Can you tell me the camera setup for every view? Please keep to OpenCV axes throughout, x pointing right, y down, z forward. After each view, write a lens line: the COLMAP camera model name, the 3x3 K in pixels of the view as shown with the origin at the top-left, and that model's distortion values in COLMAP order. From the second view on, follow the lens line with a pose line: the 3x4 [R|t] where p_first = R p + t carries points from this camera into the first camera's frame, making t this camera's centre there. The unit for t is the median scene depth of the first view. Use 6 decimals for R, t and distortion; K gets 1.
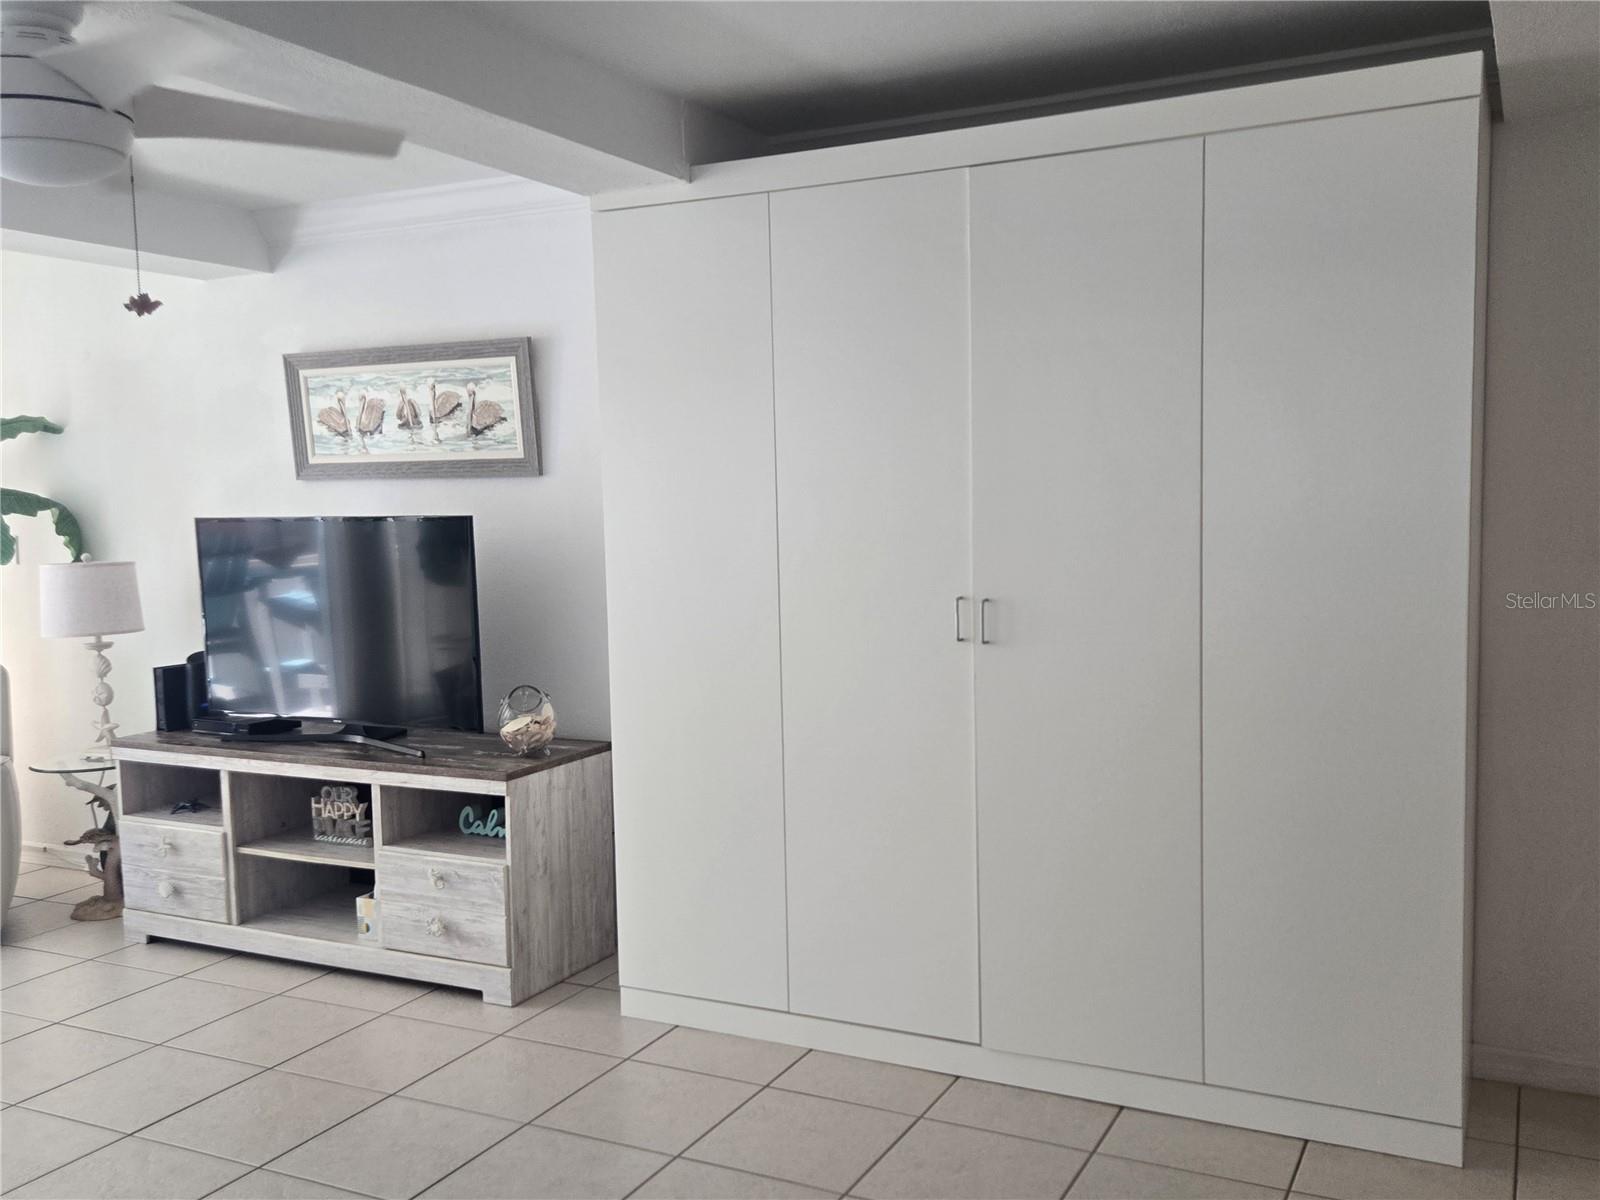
lens RADIAL K [[1427.3, 0, 833.9], [0, 1427.3, 619.1], [0, 0, 1]] dist [0.055335, -0.030676]
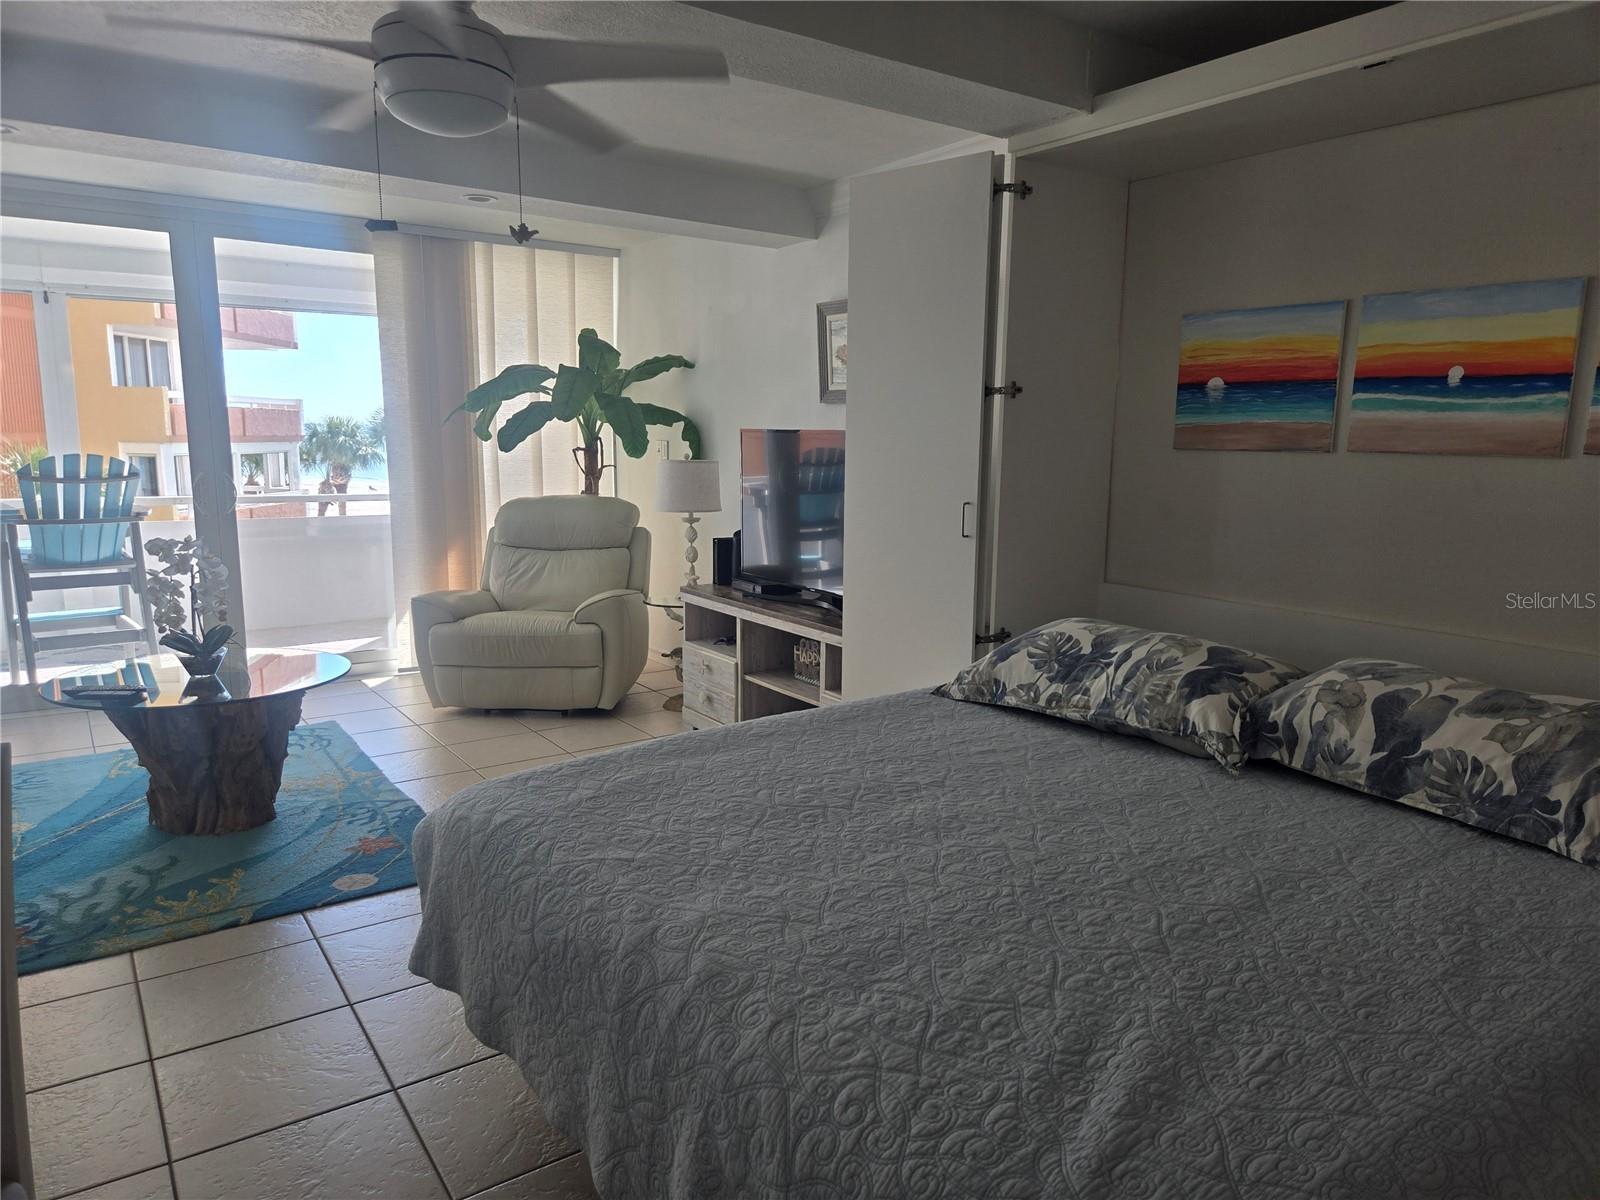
lens RADIAL K [[1066.1, 0, 832.5], [0, 1066.1, 610.2], [0, 0, 1]] dist [0.081989, -0.069551]
pose [[0.875107, 0.111754, -0.470849, 0.115906], [-0.076551, 0.992688, 0.093334, -0.001650], [0.477836, -0.045633, 0.877263, 0.153063]]
